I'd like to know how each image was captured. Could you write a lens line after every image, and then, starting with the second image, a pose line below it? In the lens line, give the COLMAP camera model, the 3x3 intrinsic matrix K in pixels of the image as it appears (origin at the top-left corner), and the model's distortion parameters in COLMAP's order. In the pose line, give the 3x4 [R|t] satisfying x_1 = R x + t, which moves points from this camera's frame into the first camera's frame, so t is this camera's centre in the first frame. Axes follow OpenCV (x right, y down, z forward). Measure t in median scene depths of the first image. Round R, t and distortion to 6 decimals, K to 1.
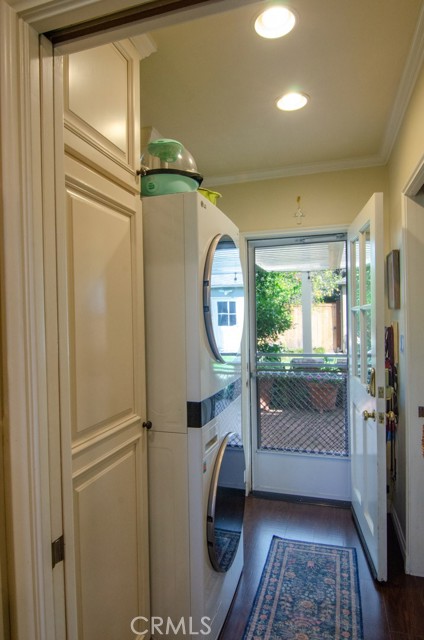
lens RADIAL K [[381.8, 0, 212.1], [0, 381.8, 323.2], [0, 0, 1]] dist [-0.025223, -0.001049]
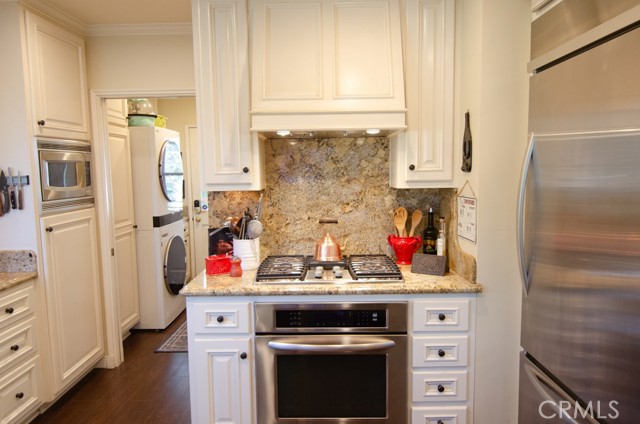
lens RADIAL K [[434.9, 0, 318.4], [0, 434.9, 212.3], [0, 0, 1]] dist [0.004848, -0.021532]
pose [[0.957549, -0.025511, 0.287139, 0.139260], [0.001522, 0.996510, 0.083459, -0.041490], [-0.288266, -0.079479, 0.954246, -1.814049]]
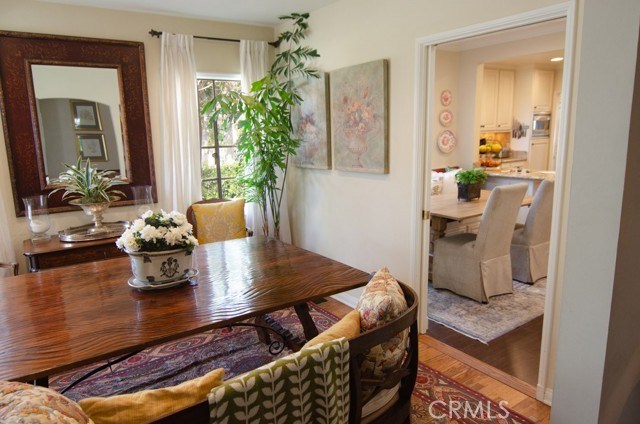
lens RADIAL K [[434.9, 0, 318.5], [0, 434.9, 207.7], [0, 0, 1]] dist [0.004848, -0.021532]
pose [[0.788632, 0.113148, -0.604364, 0.781667], [0.001262, 0.982622, 0.185612, -0.047346], [0.614864, -0.147142, 0.774785, -5.416483]]
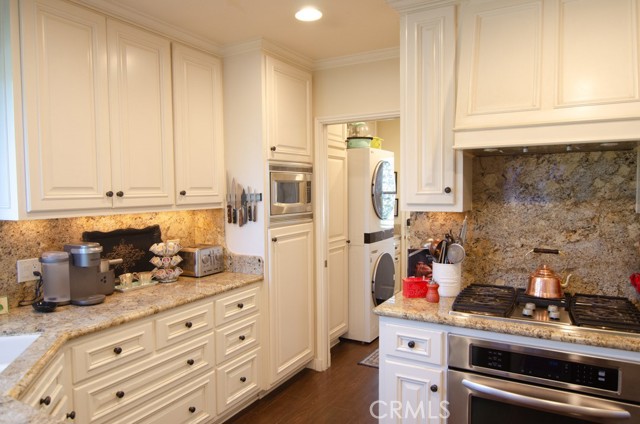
lens RADIAL K [[434.9, 0, 315.9], [0, 434.9, 211.9], [0, 0, 1]] dist [0.004848, -0.021532]
pose [[0.976967, 0.019903, -0.212459, 0.220173], [-0.011087, 0.999030, 0.042605, -0.047278], [0.213101, -0.039268, 0.976241, -1.777128]]
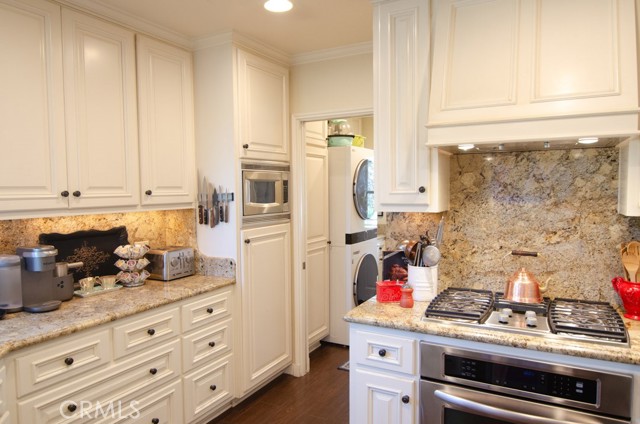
lens RADIAL K [[434.9, 0, 316.0], [0, 434.9, 212.0], [0, 0, 1]] dist [0.004848, -0.021532]
pose [[0.980148, 0.019220, -0.197334, 0.284812], [-0.010586, 0.998944, 0.044718, -0.049752], [0.197985, -0.041742, 0.979316, -1.683015]]
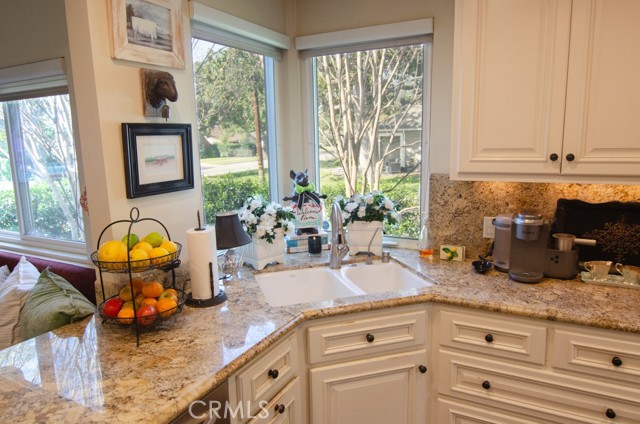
lens RADIAL K [[434.9, 0, 320.8], [0, 434.9, 209.8], [0, 0, 1]] dist [0.004848, -0.021532]
pose [[-0.181655, 0.184538, -0.965892, 0.512426], [0.011853, 0.982574, 0.185496, -0.125095], [0.983291, 0.022247, -0.180676, -0.859033]]
